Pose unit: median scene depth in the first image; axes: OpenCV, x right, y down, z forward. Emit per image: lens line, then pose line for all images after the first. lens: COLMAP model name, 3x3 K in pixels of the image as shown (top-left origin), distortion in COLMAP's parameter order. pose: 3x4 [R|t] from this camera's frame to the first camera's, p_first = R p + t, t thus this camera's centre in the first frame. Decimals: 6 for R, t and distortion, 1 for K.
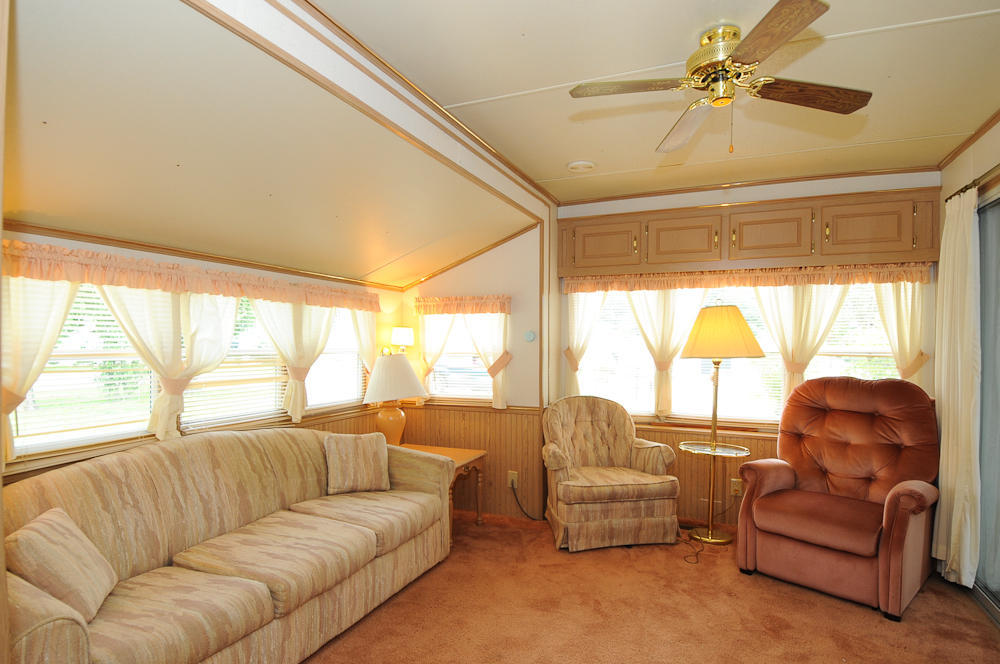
lens RADIAL K [[517.3, 0, 497.8], [0, 517.3, 342.8], [0, 0, 1]] dist [0.002303, 0.000008]
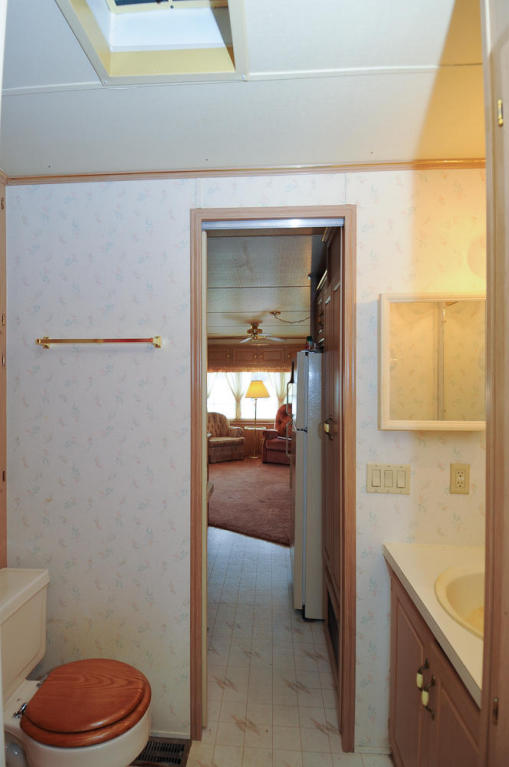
lens RADIAL K [[396.8, 0, 252.2], [0, 396.8, 383.6], [0, 0, 1]] dist [0.002303, 0.000008]
pose [[0.926153, -0.002944, 0.377135, -0.430697], [0.004673, 0.999982, -0.003668, -0.038875], [-0.377118, 0.005160, 0.926151, -1.039763]]
